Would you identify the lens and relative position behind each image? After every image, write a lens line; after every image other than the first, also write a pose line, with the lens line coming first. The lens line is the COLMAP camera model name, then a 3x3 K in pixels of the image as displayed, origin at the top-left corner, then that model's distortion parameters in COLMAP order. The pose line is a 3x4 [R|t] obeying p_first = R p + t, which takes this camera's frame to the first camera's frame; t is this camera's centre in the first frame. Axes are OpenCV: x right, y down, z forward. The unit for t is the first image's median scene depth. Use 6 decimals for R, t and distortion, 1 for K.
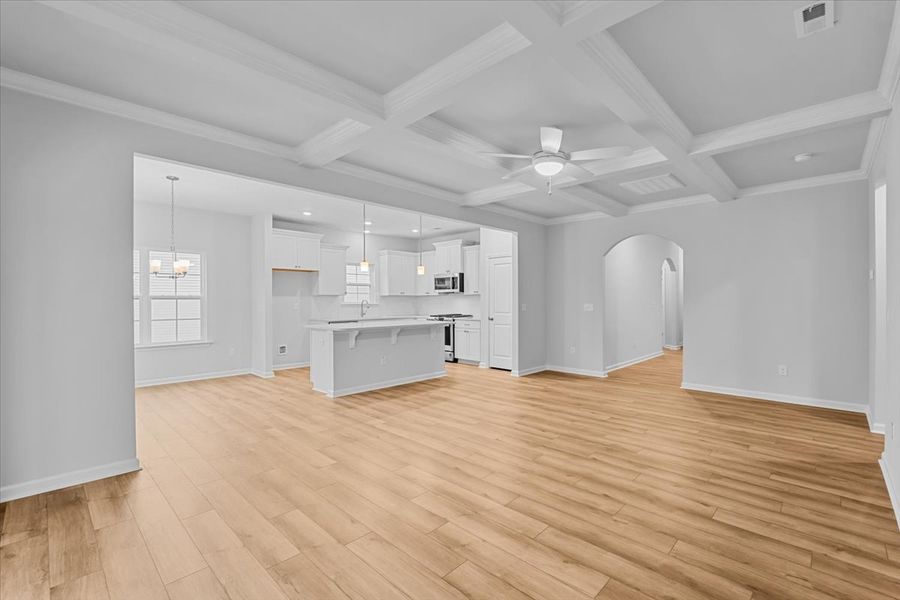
lens RADIAL K [[399.7, 0, 448.9], [0, 399.7, 303.4], [0, 0, 1]] dist [-0.004350, 0.000040]
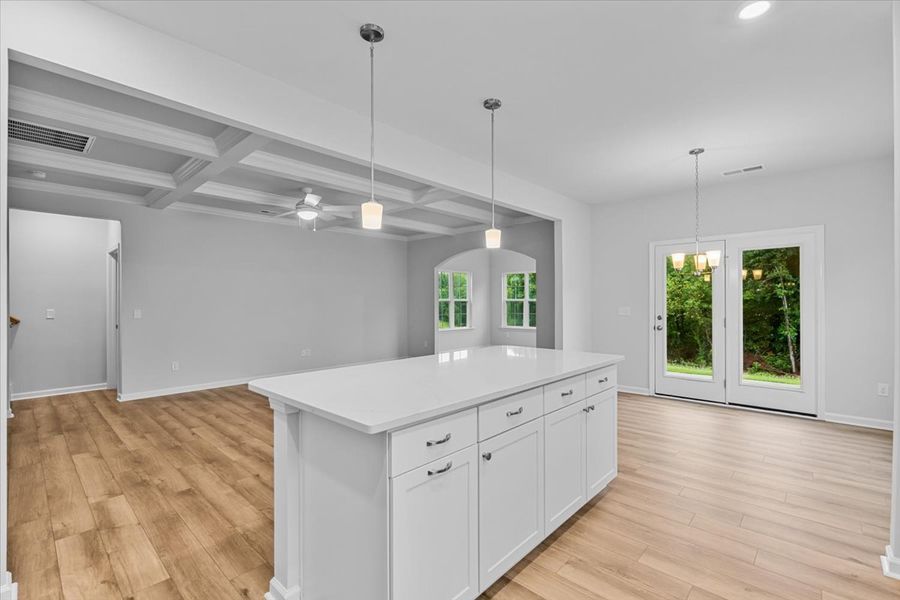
lens RADIAL K [[407.1, 0, 445.7], [0, 407.1, 299.4], [0, 0, 1]] dist [0.003820, 0.000072]
pose [[-0.999955, 0.005375, -0.007852, -0.244058], [0.005356, 0.999983, 0.002499, -0.026573], [0.007865, 0.002457, -0.999966, 2.497735]]
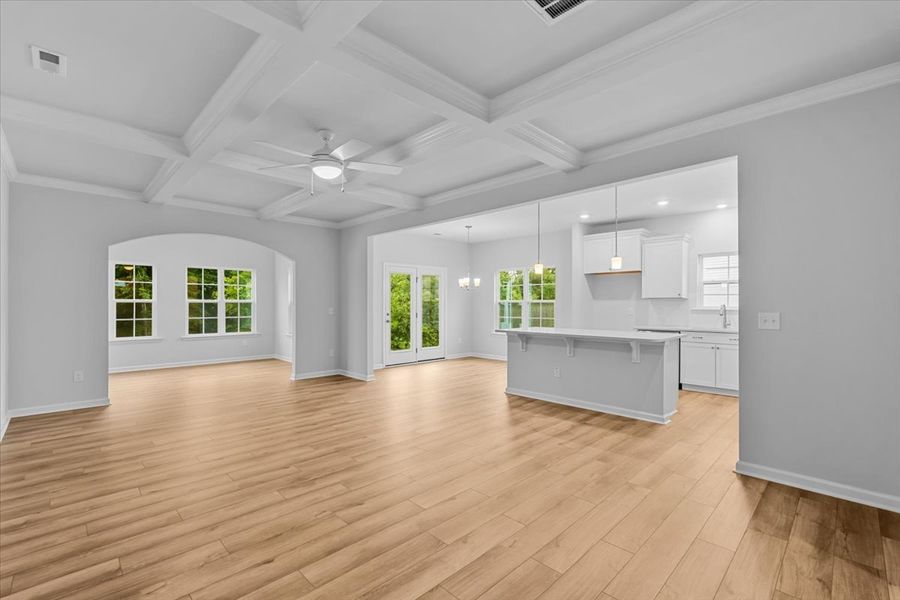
lens RADIAL K [[399.7, 0, 448.9], [0, 399.7, 303.4], [0, 0, 1]] dist [-0.004350, 0.000040]
pose [[-0.026445, -0.000406, -0.999650, 1.239074], [-0.010146, 0.999949, -0.000138, -0.012532], [0.999599, 0.010139, -0.026447, 1.327354]]
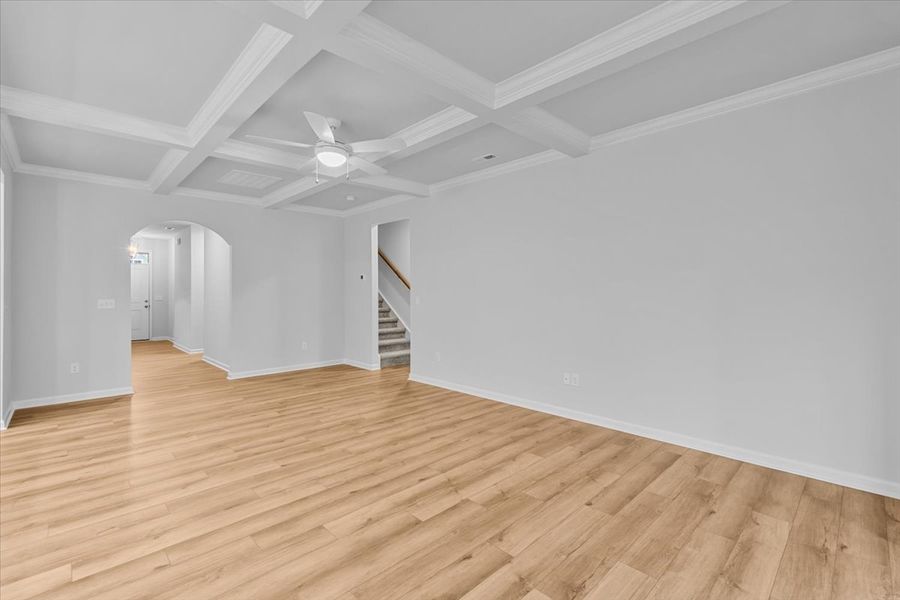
lens RADIAL K [[402.6, 0, 451.3], [0, 402.6, 292.8], [0, 0, 1]] dist [-0.002099, -0.000700]
pose [[0.034978, -0.000148, 0.999388, -0.726229], [0.013612, 0.999907, -0.000329, -0.004278], [-0.999295, 0.013615, 0.034976, 0.669728]]
